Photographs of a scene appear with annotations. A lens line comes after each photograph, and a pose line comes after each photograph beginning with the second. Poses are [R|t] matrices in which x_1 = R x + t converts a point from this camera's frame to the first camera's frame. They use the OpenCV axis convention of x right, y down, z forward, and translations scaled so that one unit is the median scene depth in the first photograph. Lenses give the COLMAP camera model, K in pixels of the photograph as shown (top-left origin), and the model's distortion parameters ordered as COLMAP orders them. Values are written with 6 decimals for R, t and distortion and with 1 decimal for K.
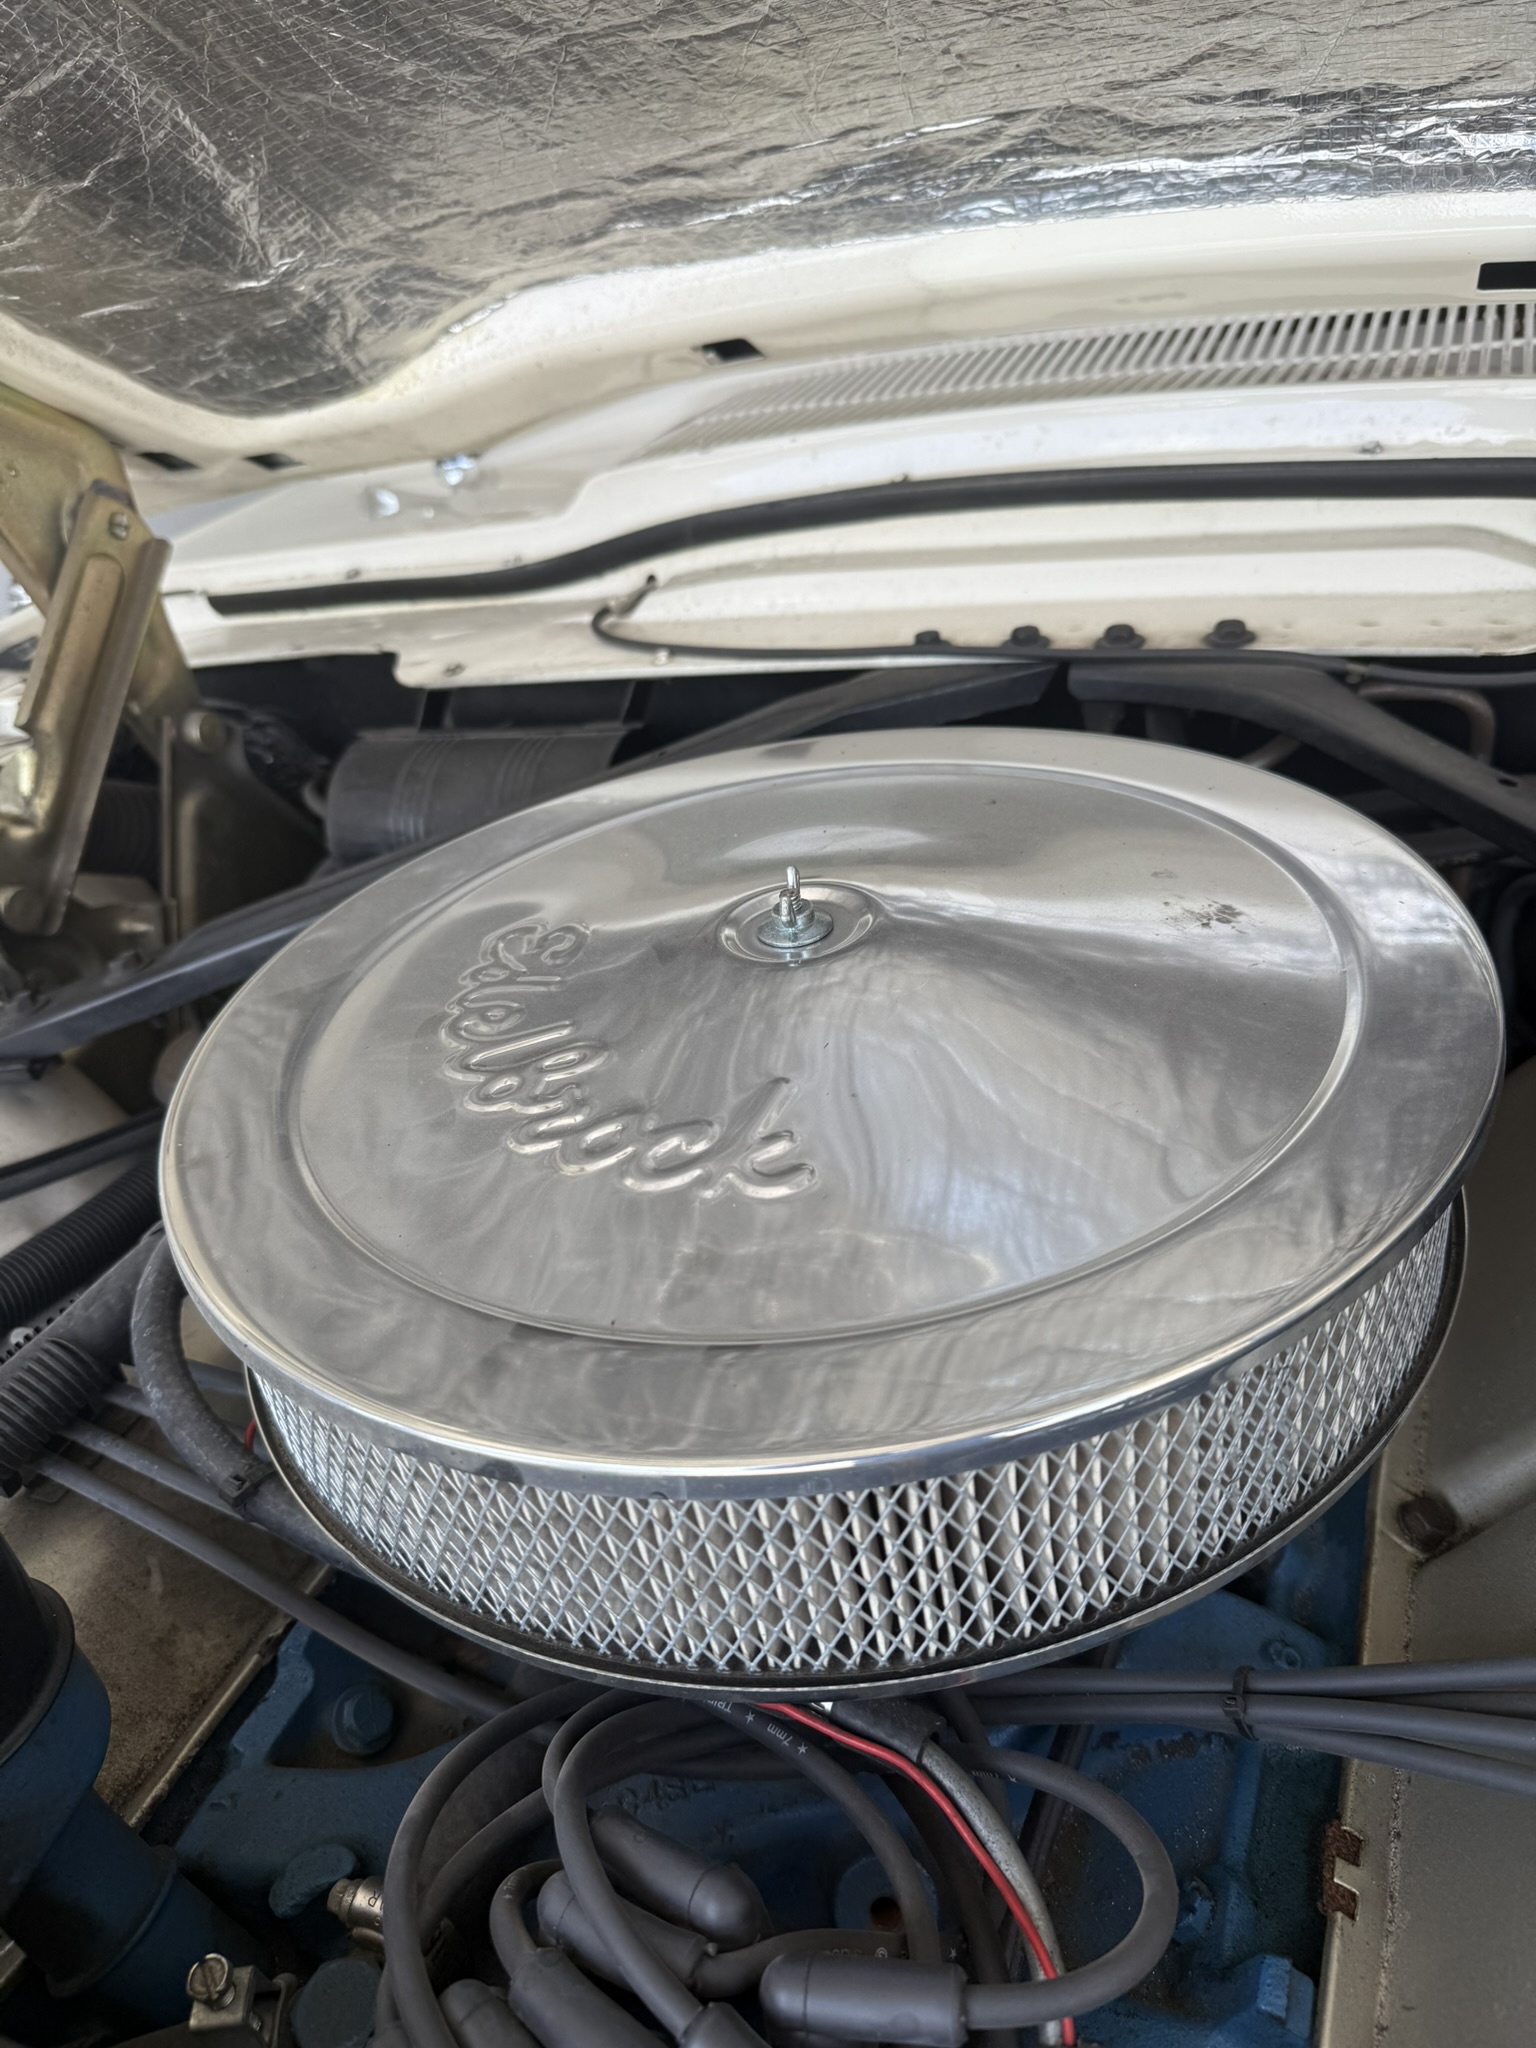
lens RADIAL K [[1453.3, 0, 787.4], [0, 1453.3, 1028.1], [0, 0, 1]] dist [-0.001493, -0.005654]
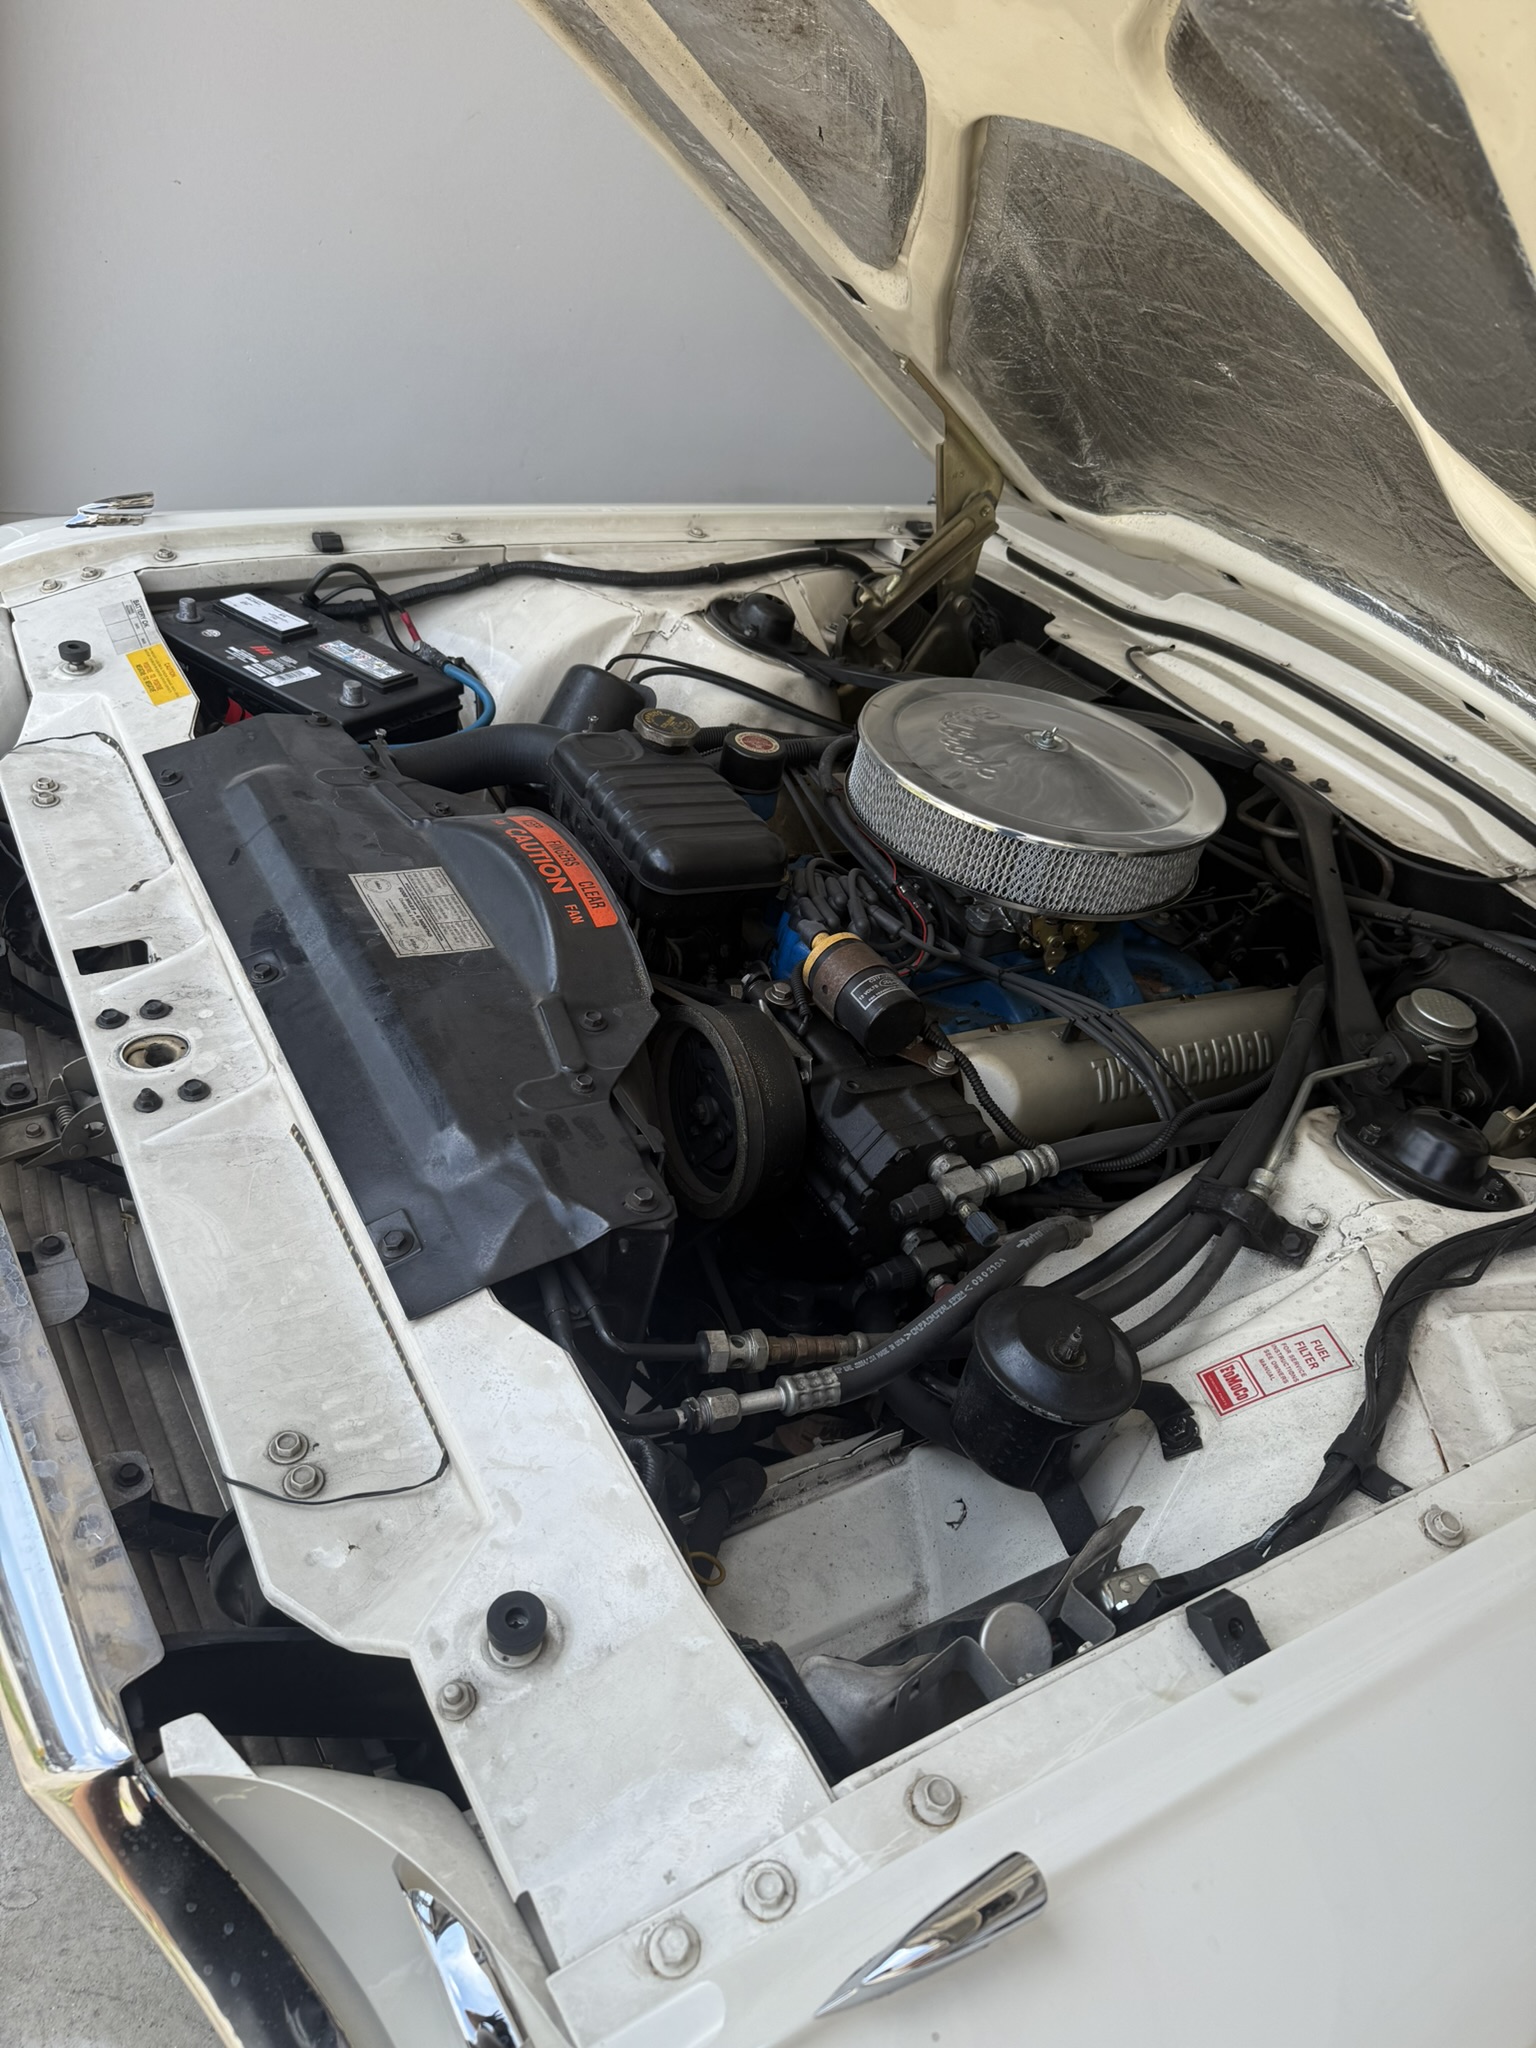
lens RADIAL K [[1463.2, 0, 762.5], [0, 1463.2, 1024.1], [0, 0, 1]] dist [-0.005426, -0.000552]
pose [[0.732480, 0.588559, -0.342156, 0.787374], [-0.577972, 0.803196, 0.144307, 0.252722], [0.359752, 0.092055, 0.928496, -1.716948]]
